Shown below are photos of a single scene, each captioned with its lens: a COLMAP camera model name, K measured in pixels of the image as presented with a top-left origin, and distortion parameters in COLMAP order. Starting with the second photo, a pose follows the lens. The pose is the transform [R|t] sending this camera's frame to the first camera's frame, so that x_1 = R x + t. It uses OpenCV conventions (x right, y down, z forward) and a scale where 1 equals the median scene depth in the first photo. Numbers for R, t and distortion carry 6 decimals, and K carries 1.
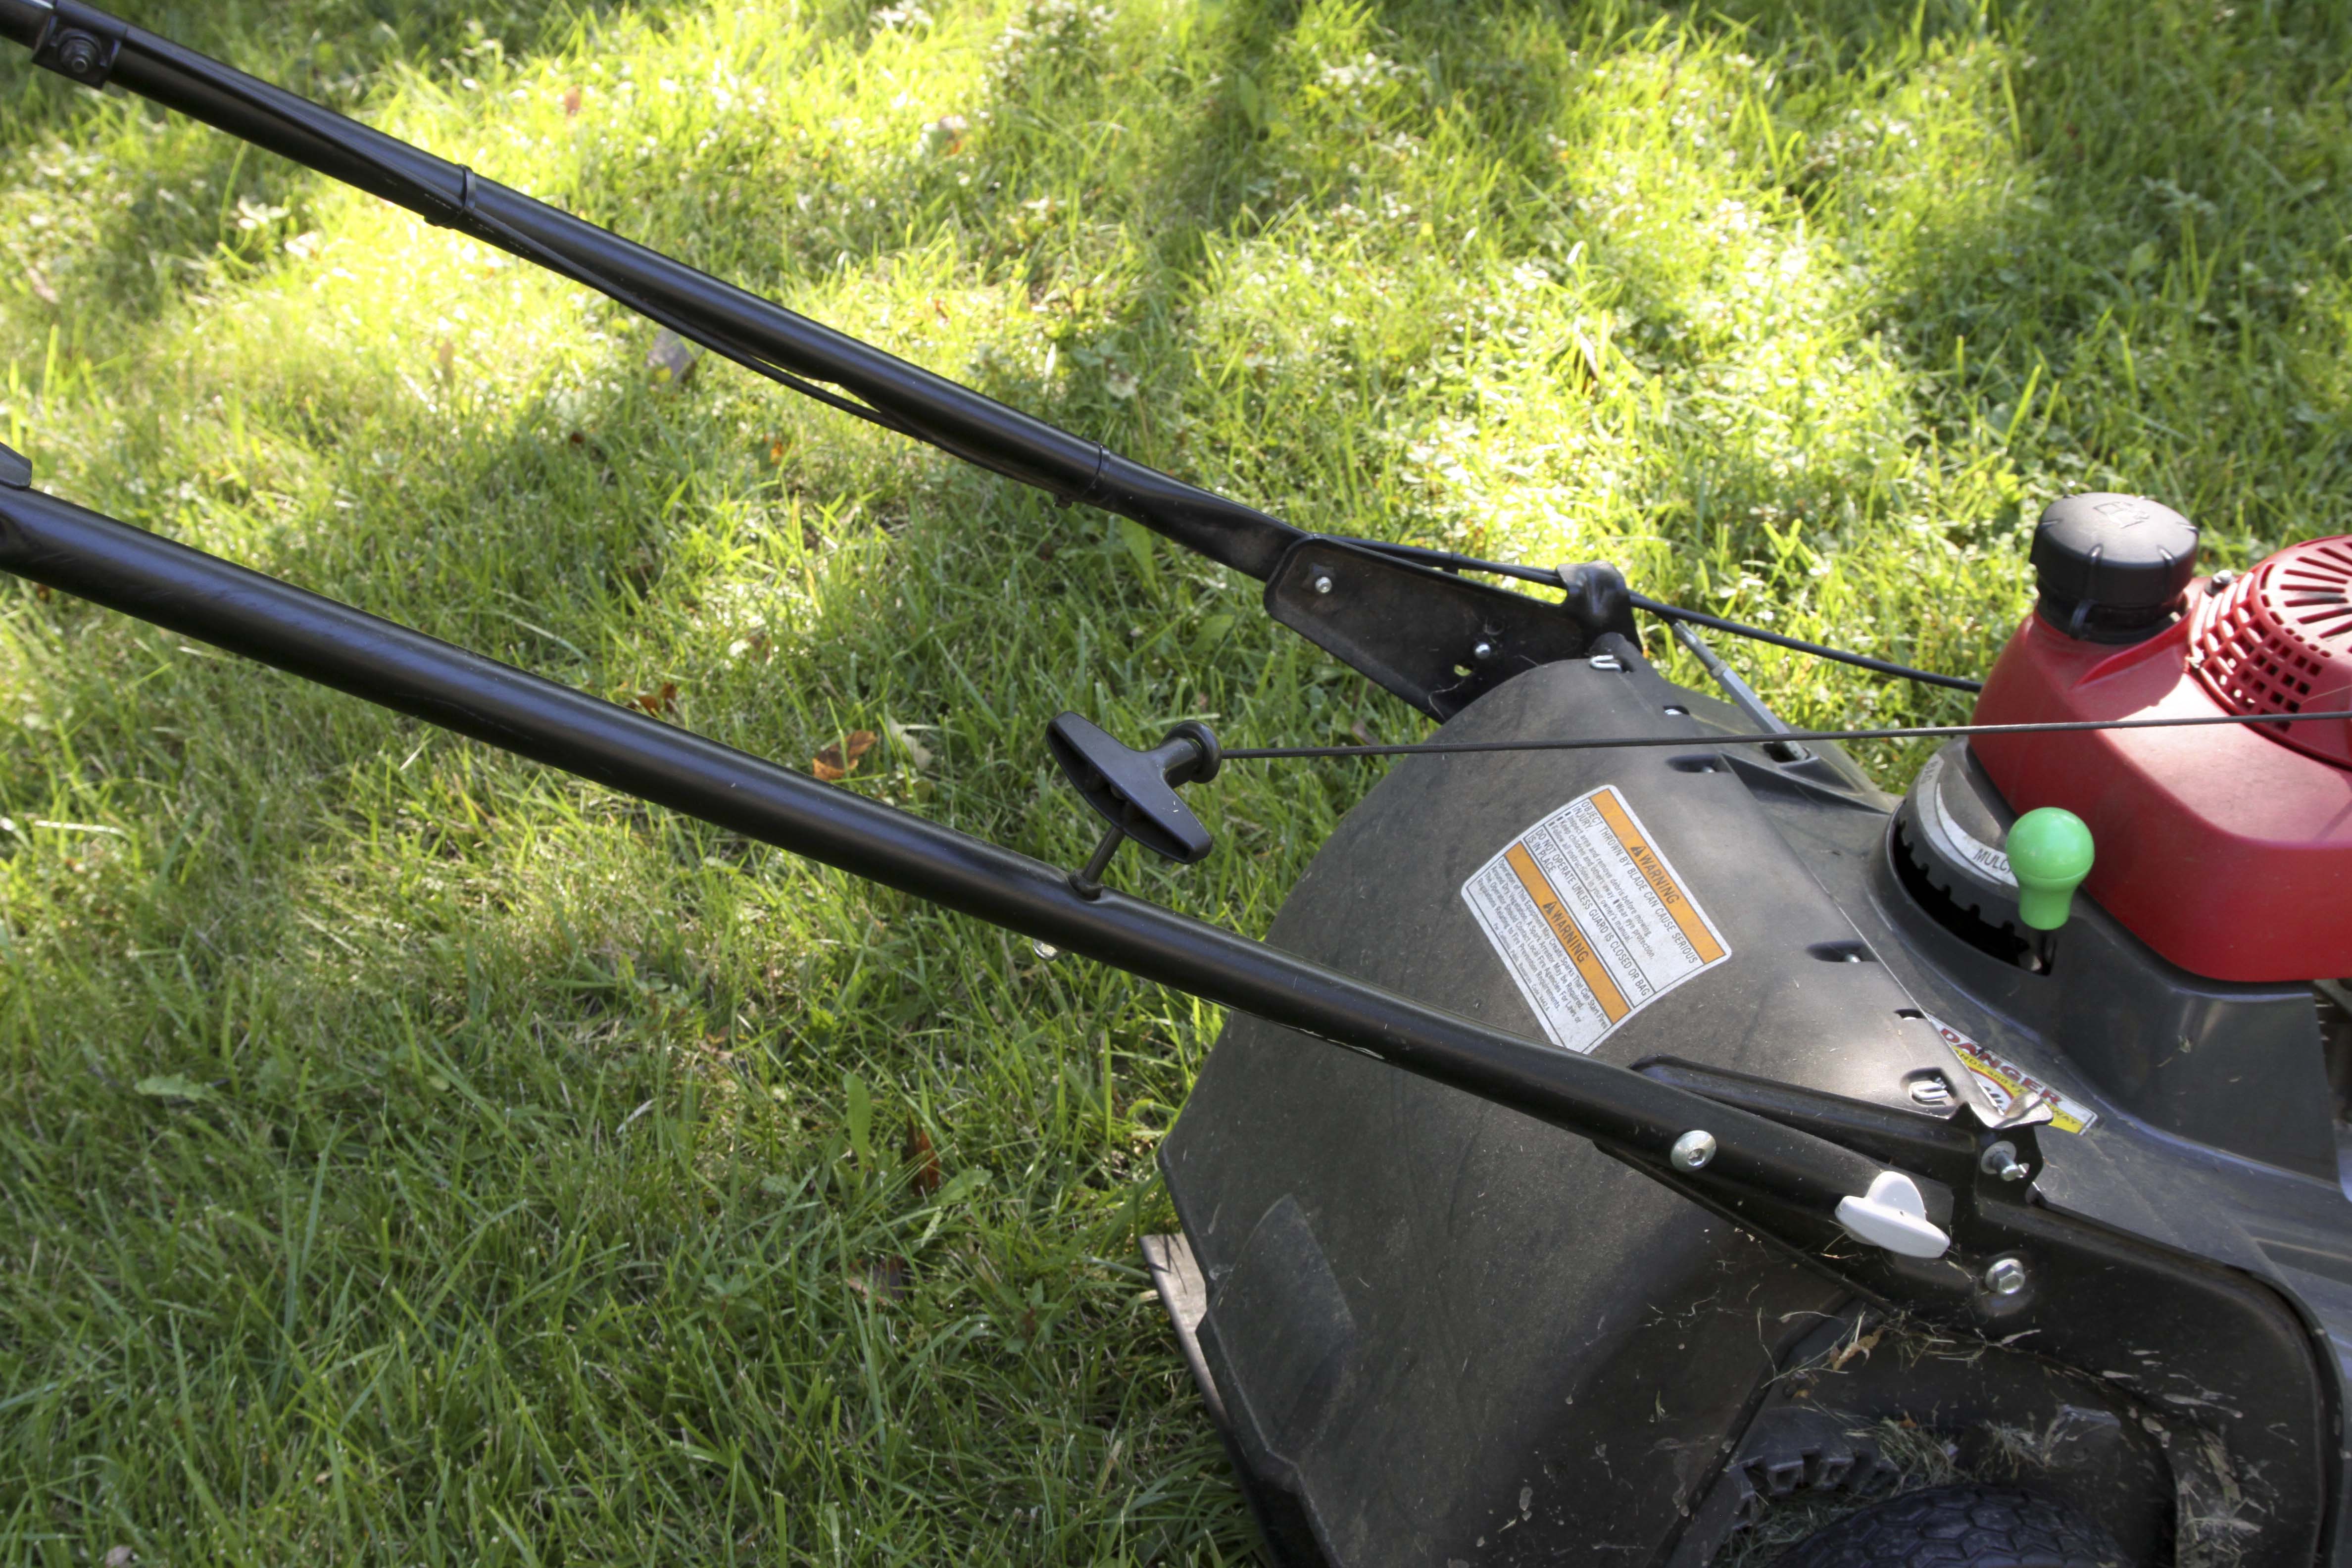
lens RADIAL K [[3557.3, 0, 1173.3], [0, 3557.3, 786.1], [0, 0, 1]] dist [-0.019967, 0.000000]
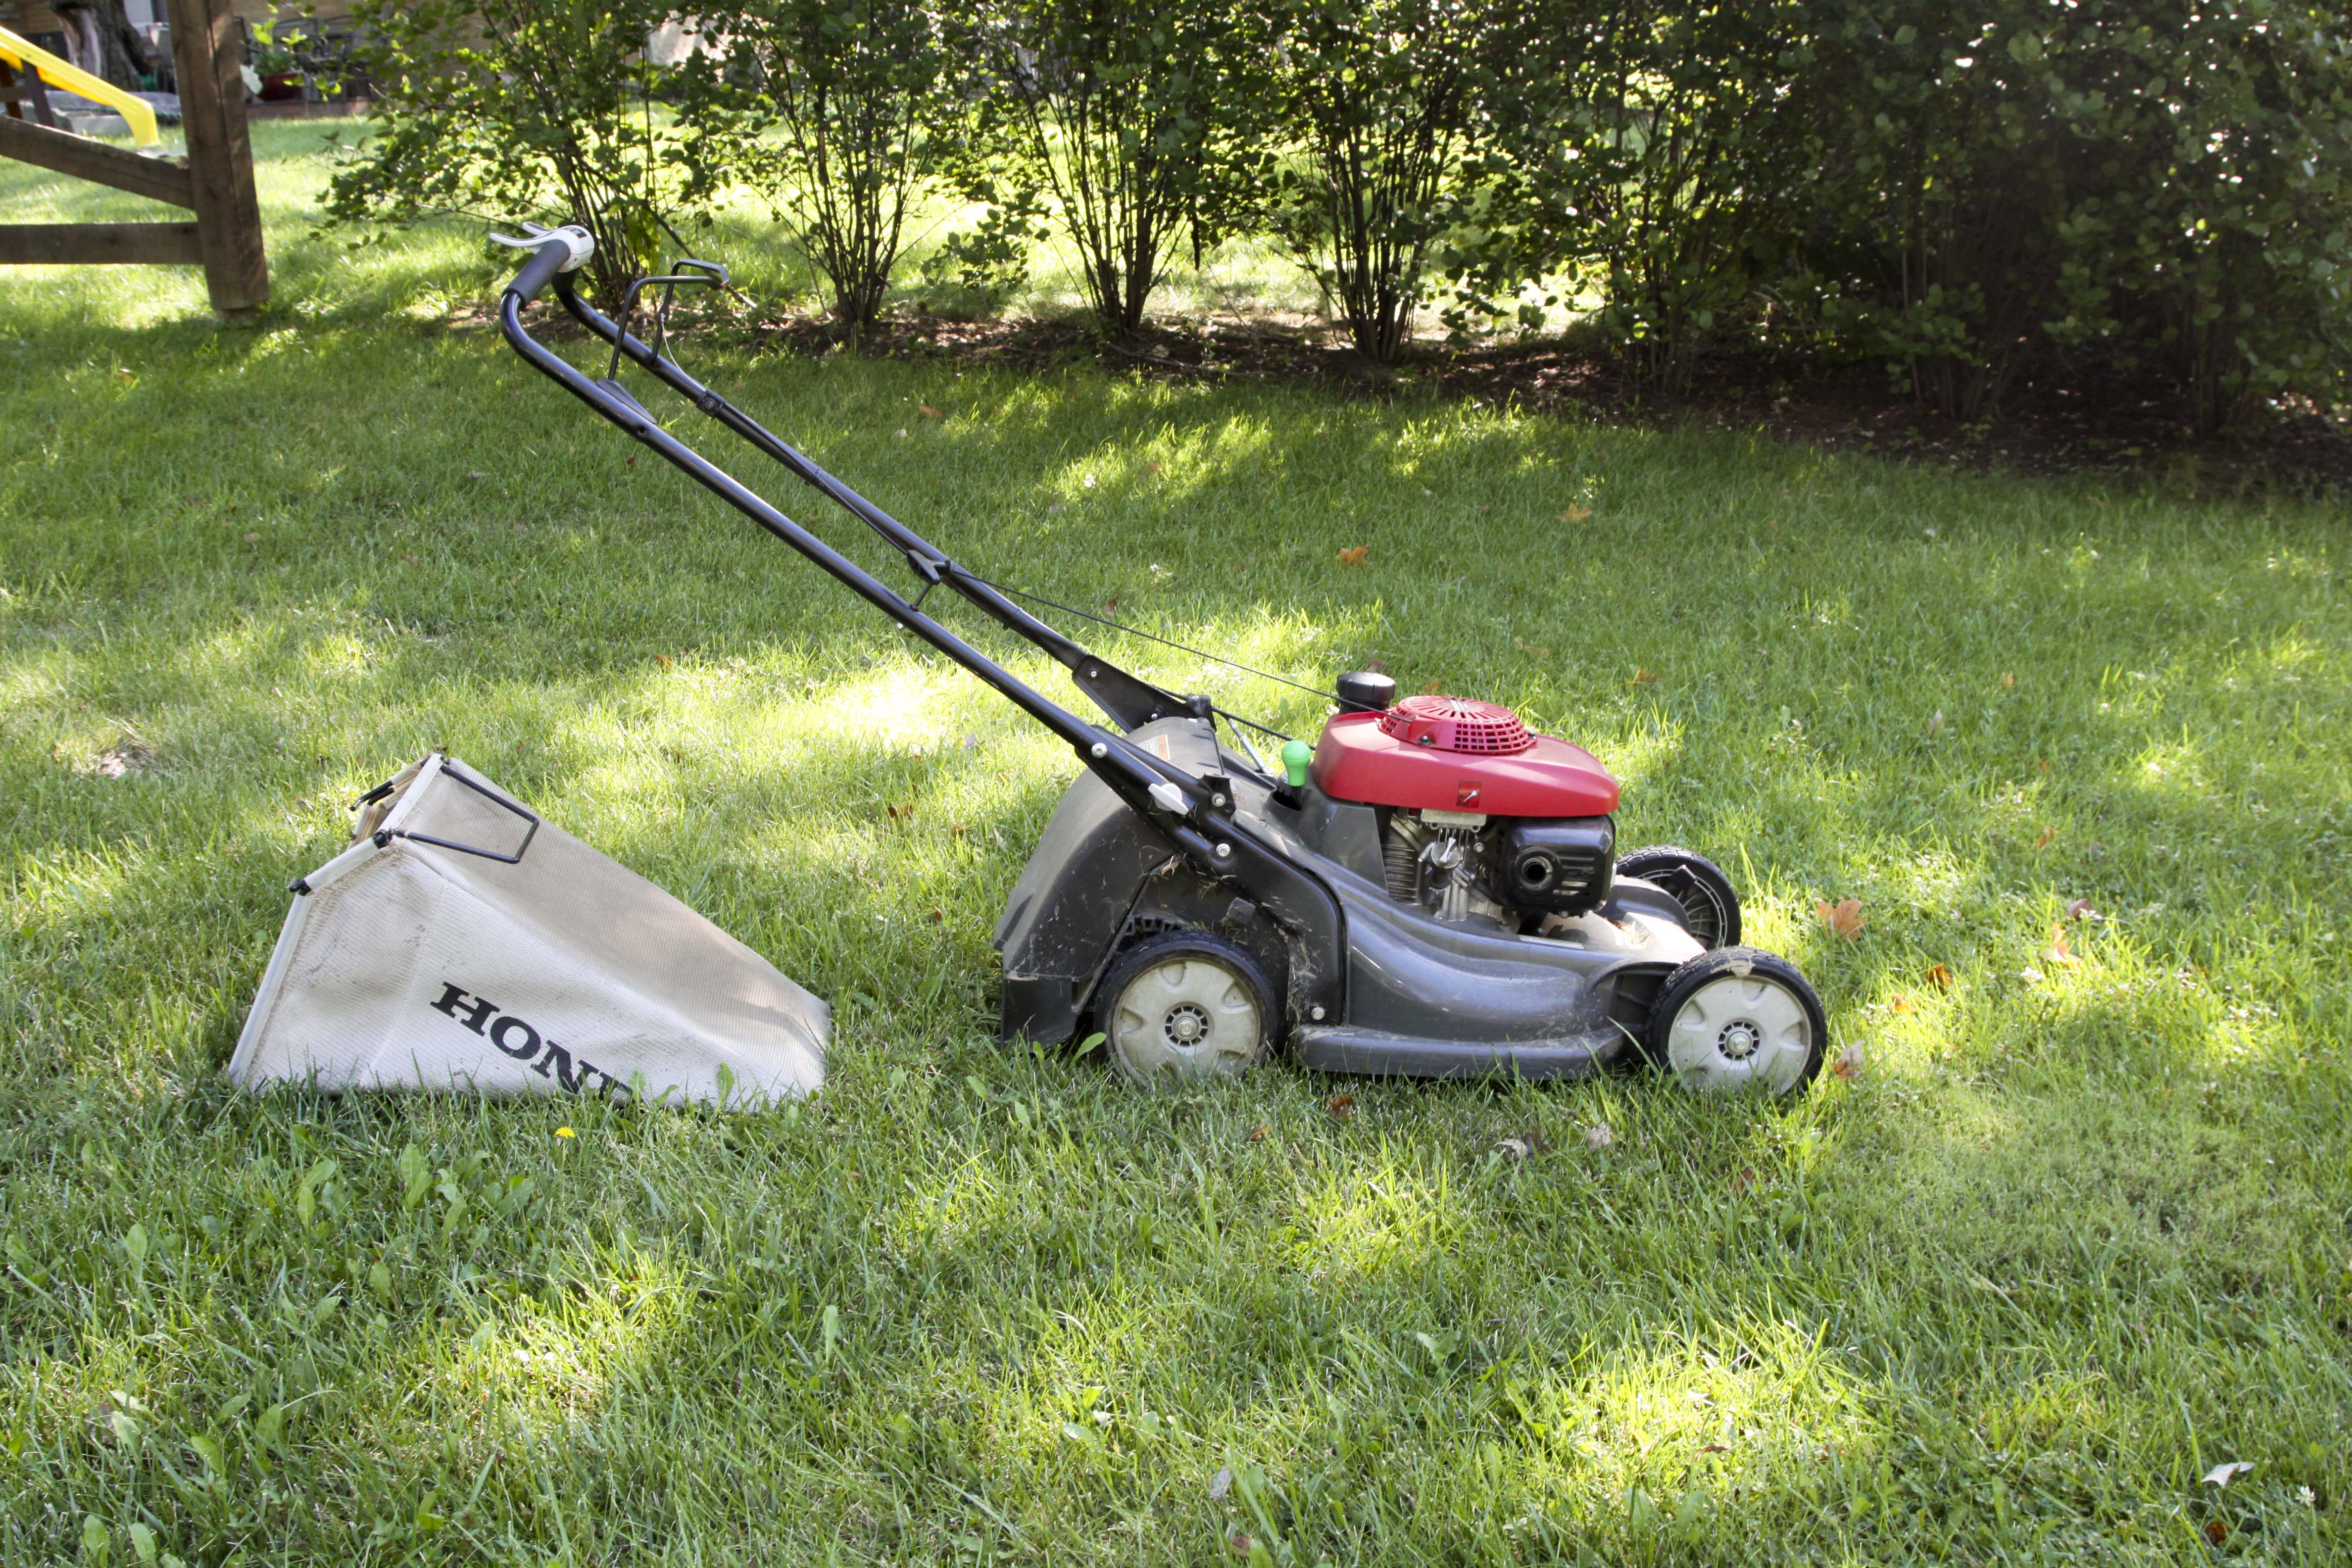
lens RADIAL K [[3076.1, 0, 1180.1], [0, 3076.1, 771.7], [0, 0, 1]] dist [-0.077879, 0.000000]
pose [[0.968500, 0.123707, -0.216113, 0.714147], [-0.190280, 0.927483, -0.321820, 0.869426], [0.160630, 0.352805, 0.921806, -1.325072]]
